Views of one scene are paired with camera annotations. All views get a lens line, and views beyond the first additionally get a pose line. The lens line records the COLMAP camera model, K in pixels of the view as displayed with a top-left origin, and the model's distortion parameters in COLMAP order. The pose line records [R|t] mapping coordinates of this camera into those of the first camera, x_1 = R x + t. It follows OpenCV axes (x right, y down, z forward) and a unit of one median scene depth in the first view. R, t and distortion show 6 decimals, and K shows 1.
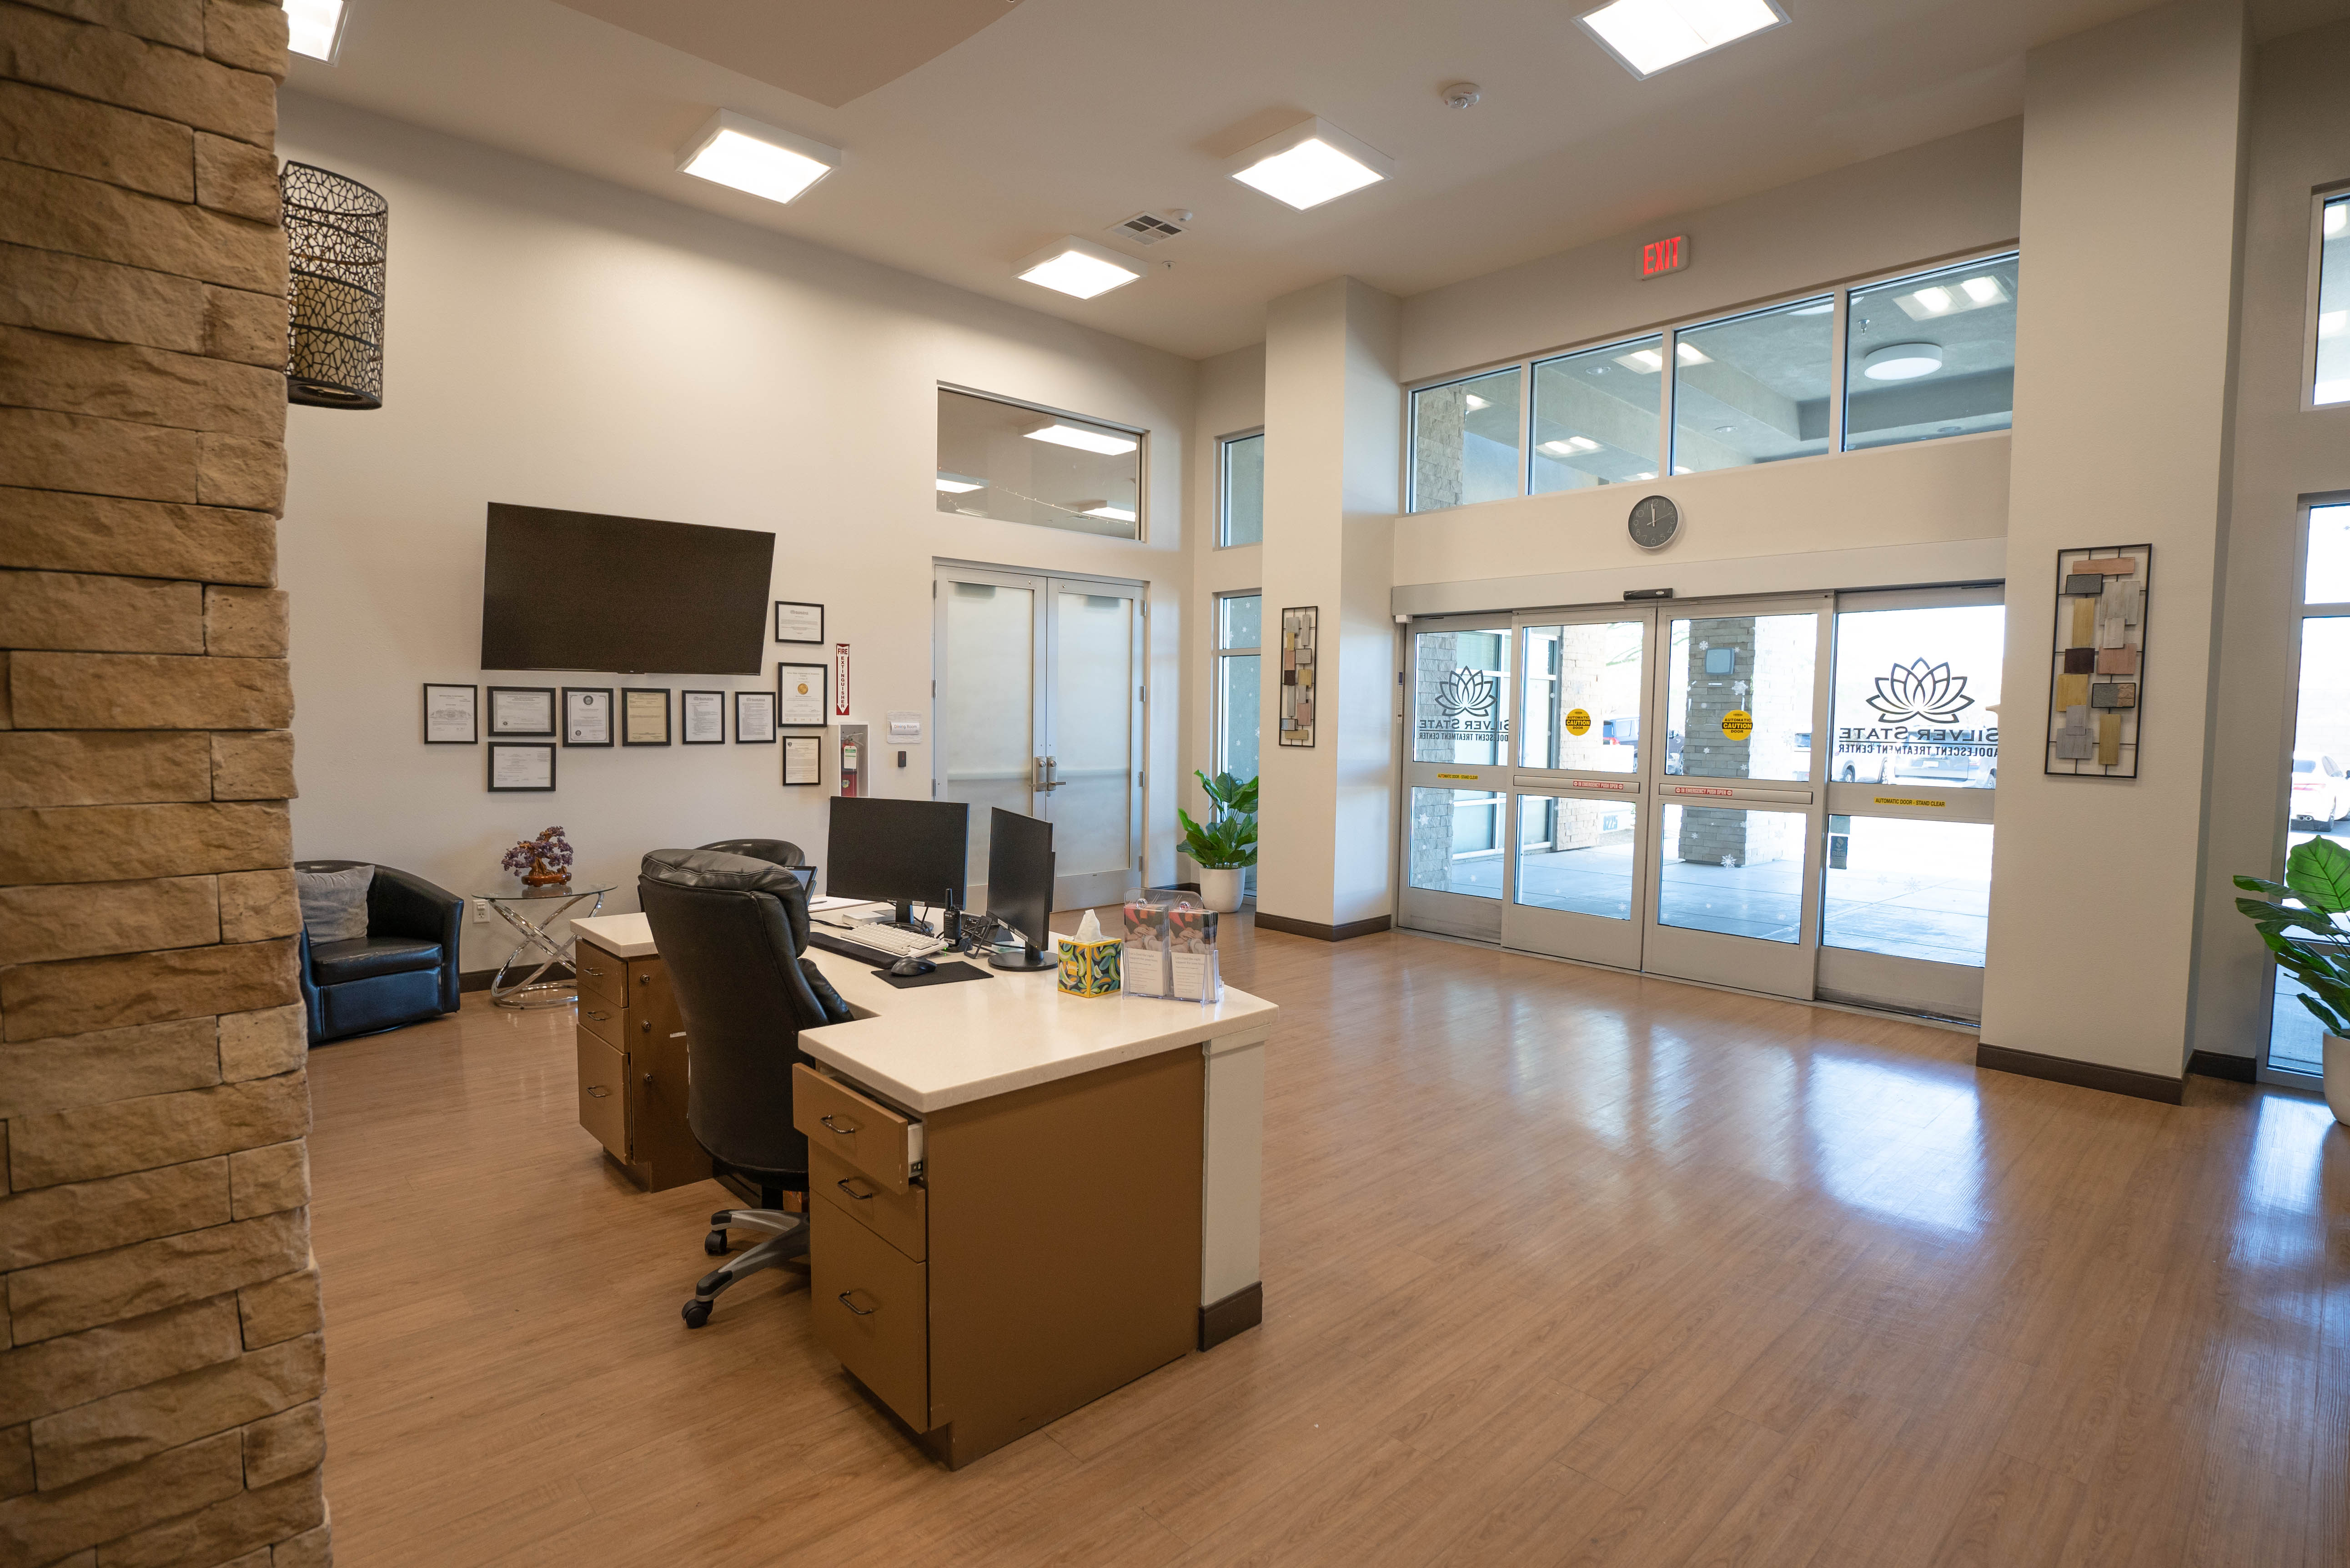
lens RADIAL K [[1139.3, 0, 1181.0], [0, 1139.3, 790.4], [0, 0, 1]] dist [-0.046734, 0.010395]
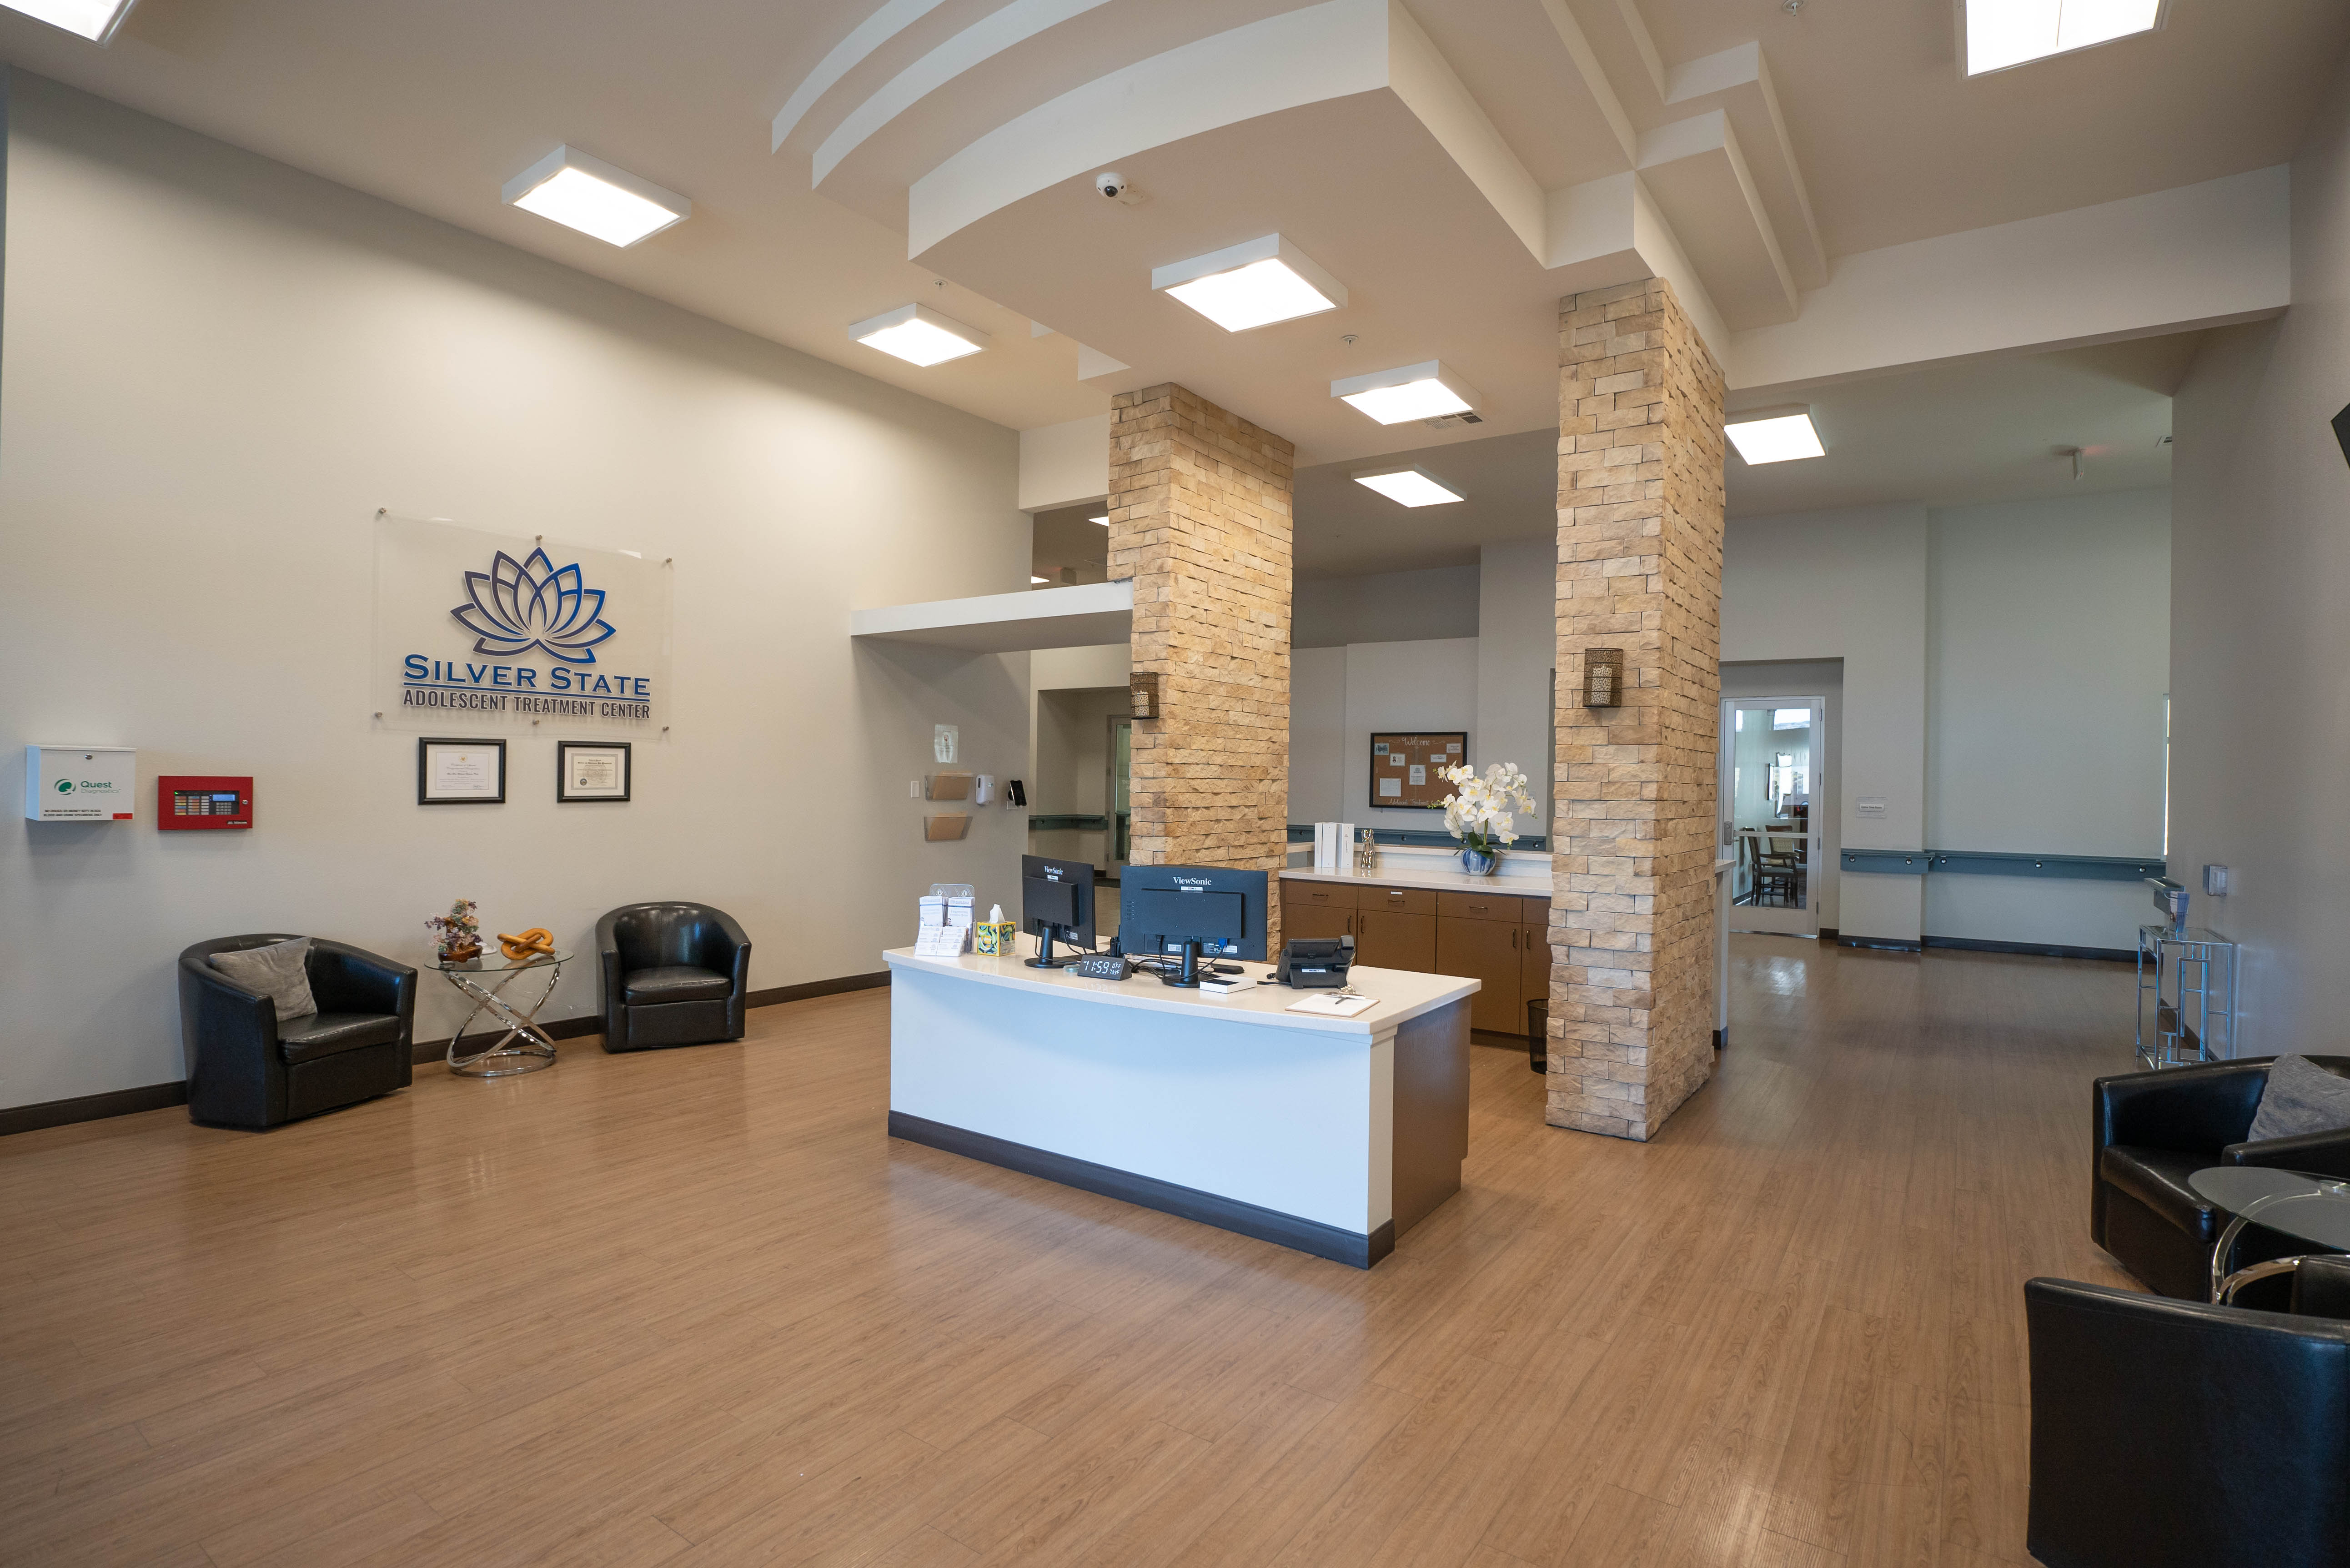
lens RADIAL K [[1139.3, 0, 1179.1], [0, 1139.3, 784.7], [0, 0, 1]] dist [-0.046734, 0.010395]
pose [[-0.978717, -0.028062, -0.203289, 0.001377], [-0.042251, 0.996938, 0.065795, -0.091878], [0.200820, 0.072984, -0.976906, 1.284859]]
